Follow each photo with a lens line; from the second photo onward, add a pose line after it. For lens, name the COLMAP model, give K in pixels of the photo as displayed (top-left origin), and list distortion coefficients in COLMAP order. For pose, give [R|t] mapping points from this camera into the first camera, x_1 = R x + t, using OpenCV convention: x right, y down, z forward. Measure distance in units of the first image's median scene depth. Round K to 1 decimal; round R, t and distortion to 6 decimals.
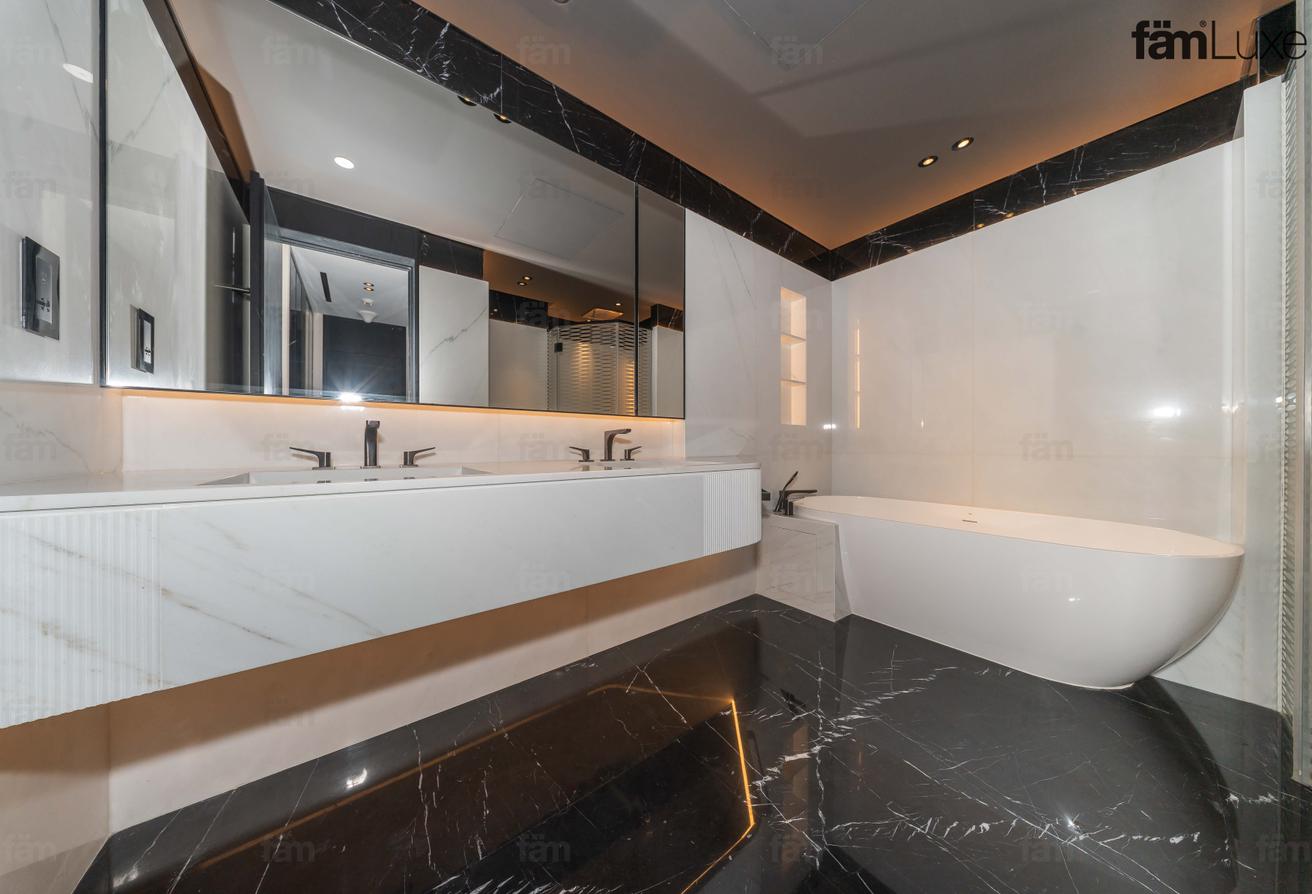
lens RADIAL K [[406.7, 0, 653.0], [0, 406.7, 442.9], [0, 0, 1]] dist [-0.011367, -0.000865]
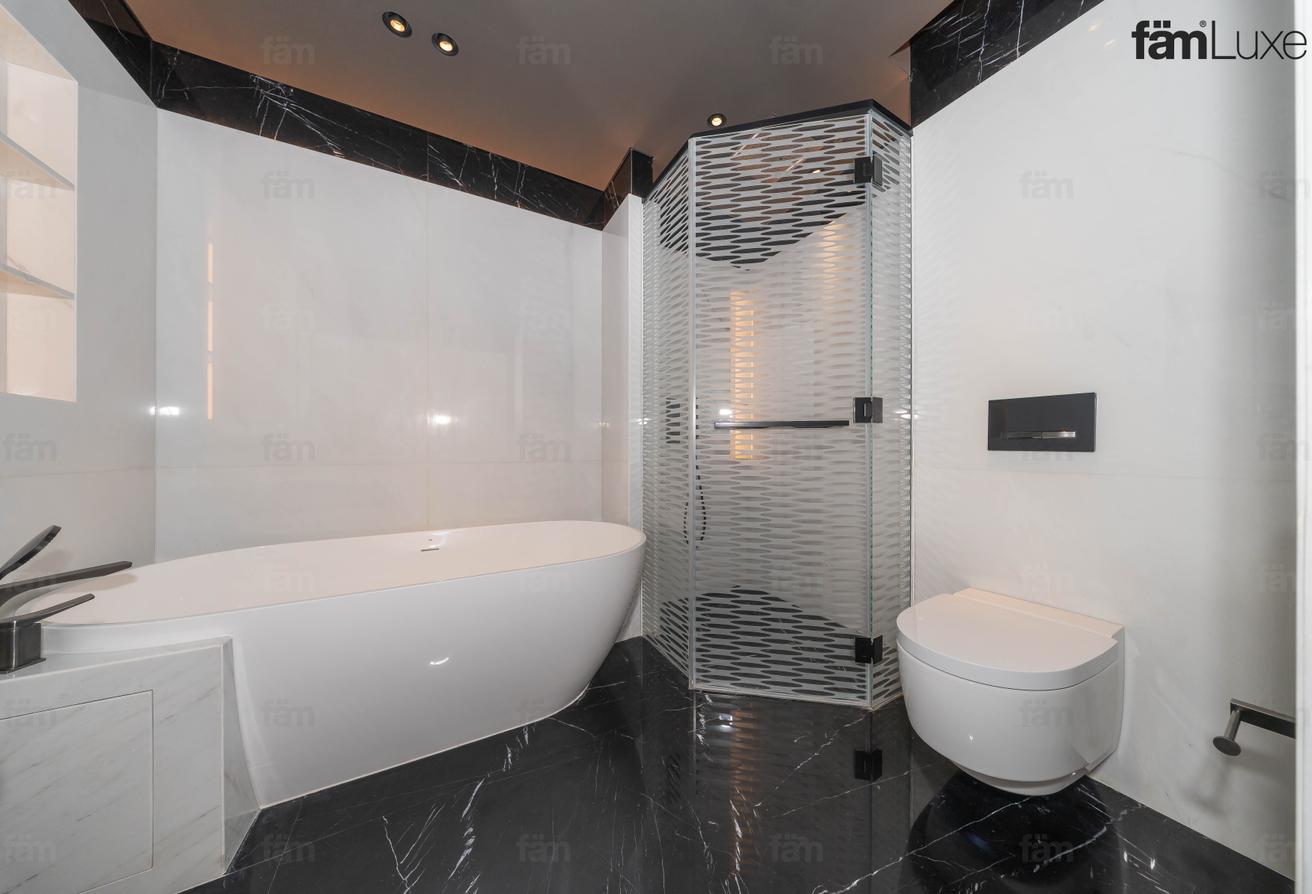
lens RADIAL K [[388.3, 0, 648.6], [0, 388.3, 447.6], [0, 0, 1]] dist [0.001093, 0.000036]
pose [[0.160790, 0.000096, 0.986989, 0.091459], [0.003494, 0.999994, -0.000666, 0.003546], [-0.986982, 0.003555, 0.160788, 0.392083]]
